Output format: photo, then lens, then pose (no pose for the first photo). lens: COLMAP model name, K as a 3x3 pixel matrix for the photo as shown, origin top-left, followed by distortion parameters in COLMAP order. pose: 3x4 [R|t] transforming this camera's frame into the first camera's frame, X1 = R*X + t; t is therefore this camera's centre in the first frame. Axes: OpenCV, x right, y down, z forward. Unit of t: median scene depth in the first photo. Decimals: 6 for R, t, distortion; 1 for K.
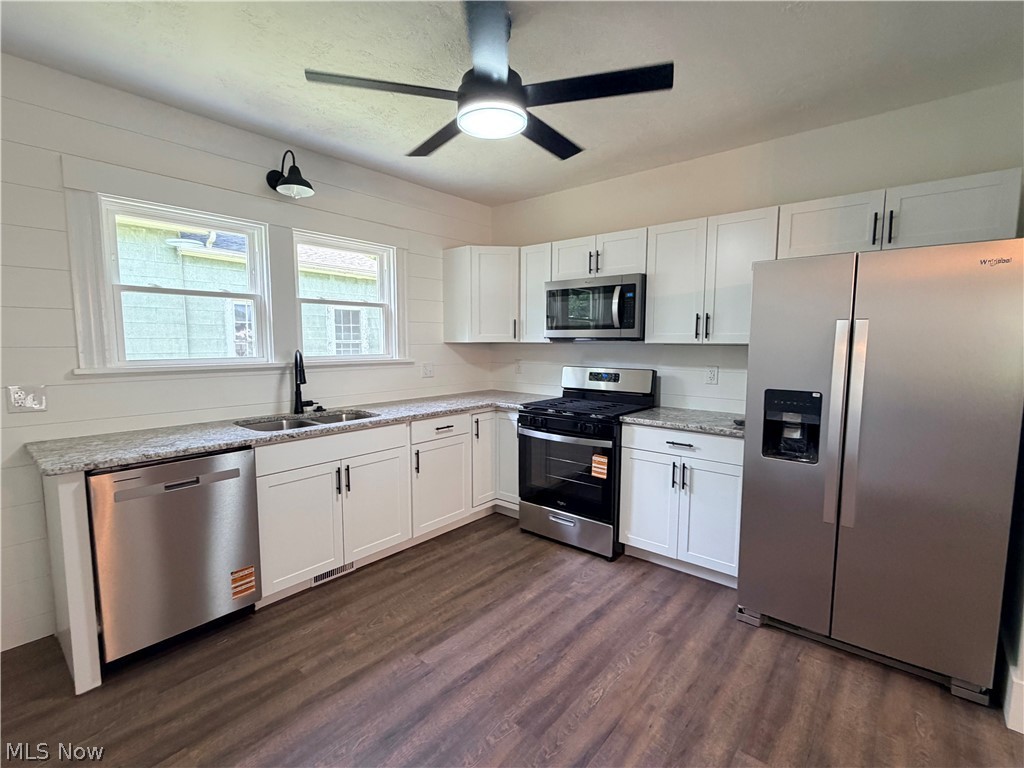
lens RADIAL K [[472.8, 0, 511.7], [0, 472.8, 384.9], [0, 0, 1]] dist [-0.001491, 0.001160]
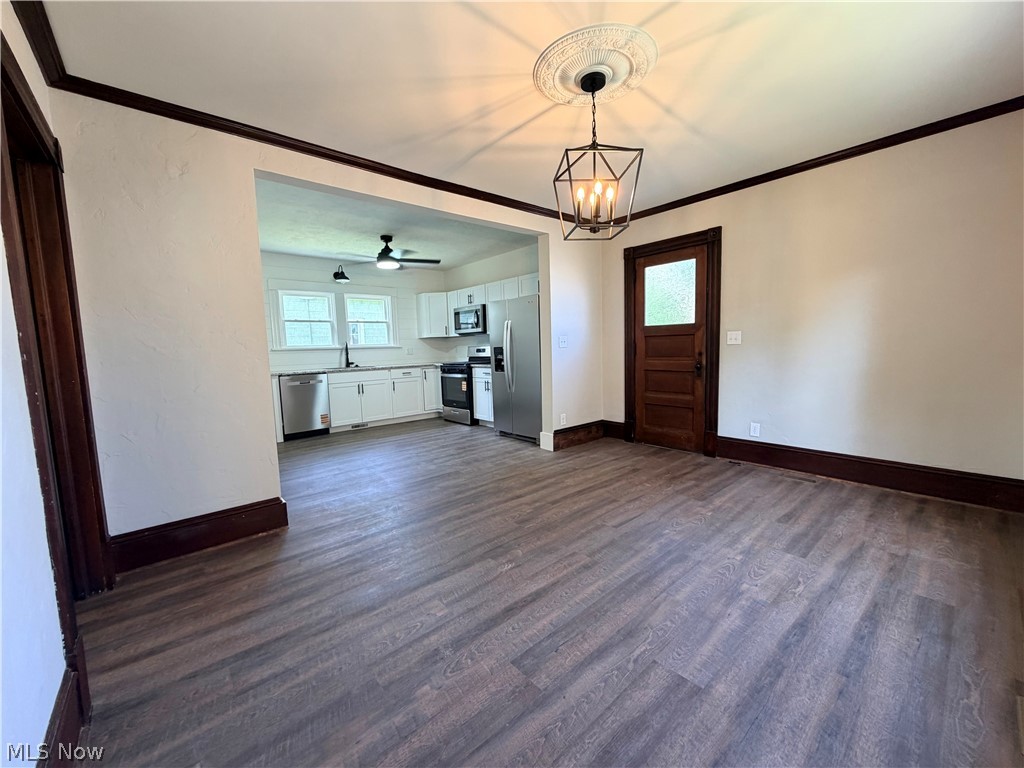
lens RADIAL K [[413.0, 0, 509.2], [0, 413.0, 382.1], [0, 0, 1]] dist [0.002717, 0.000459]
pose [[0.986288, -0.020142, -0.163798, 0.788907], [0.019242, 0.999790, -0.007084, 0.180665], [0.163907, 0.003835, 0.986468, -1.073839]]
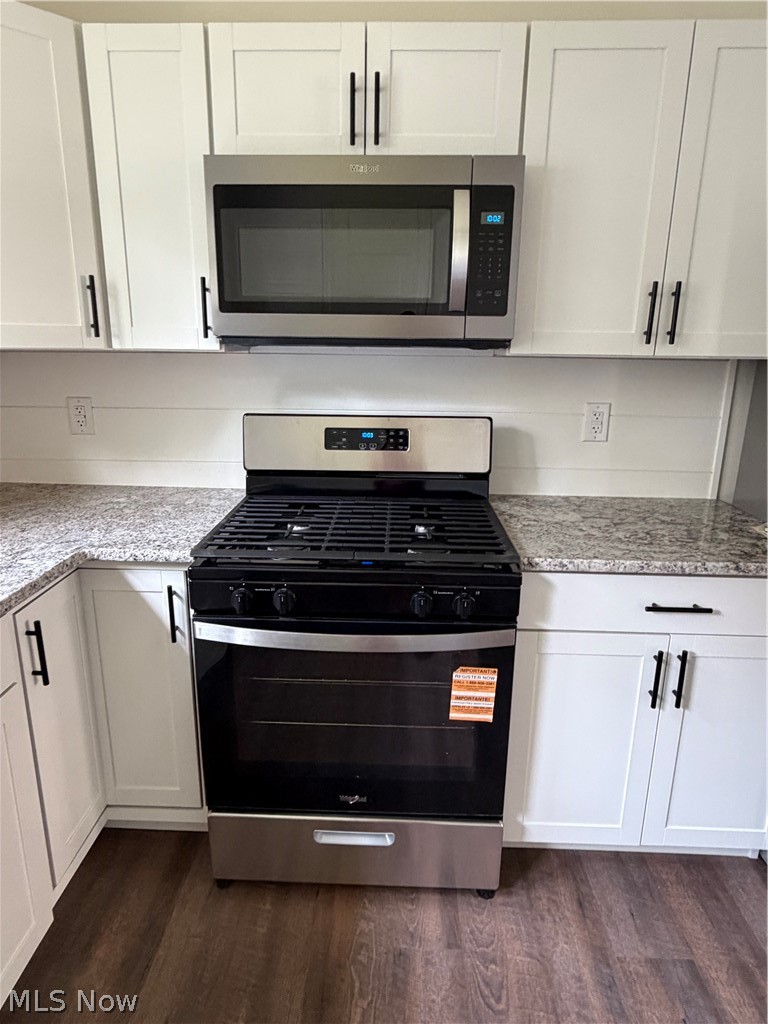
lens RADIAL K [[624.9, 0, 377.1], [0, 624.9, 509.0], [0, 0, 1]] dist [-0.000739, -0.000240]
pose [[0.786963, -0.152286, 0.597912, -0.154587], [0.047157, 0.981073, 0.187808, -0.071283], [-0.615196, -0.119602, 0.779249, 0.709766]]
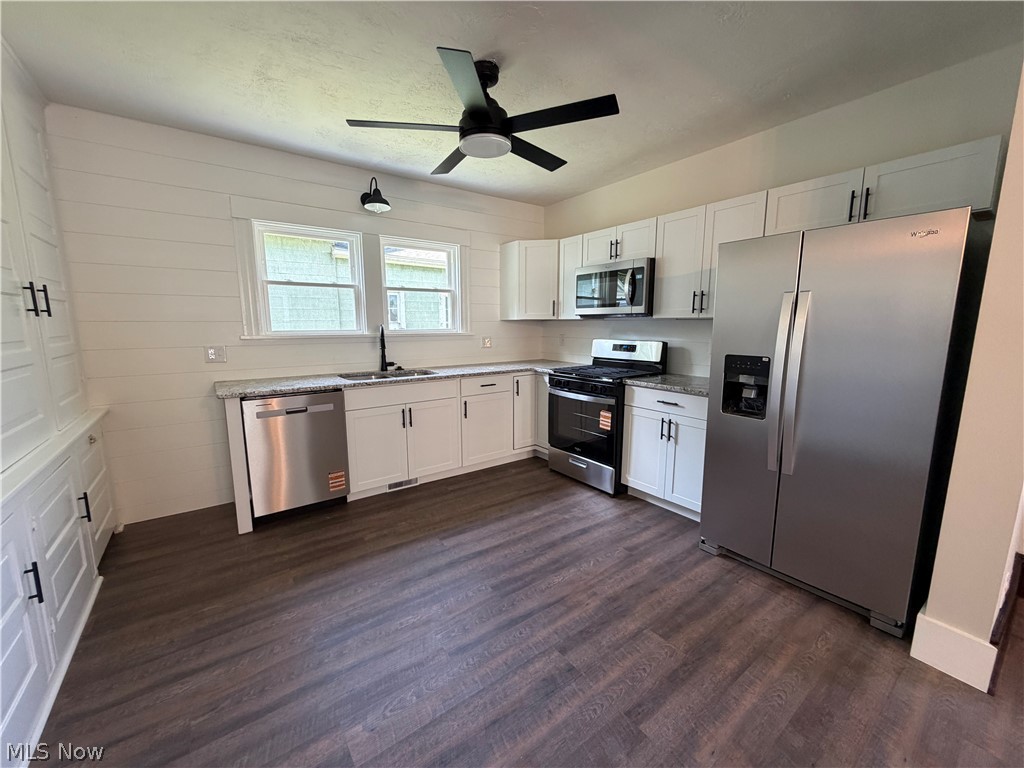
lens RADIAL K [[413.0, 0, 508.6], [0, 413.0, 383.0], [0, 0, 1]] dist [0.002717, 0.000459]
pose [[0.970416, 0.030072, -0.239558, 0.204698], [-0.017954, 0.998454, 0.052608, 0.026861], [0.240769, -0.046751, 0.969456, -0.091466]]
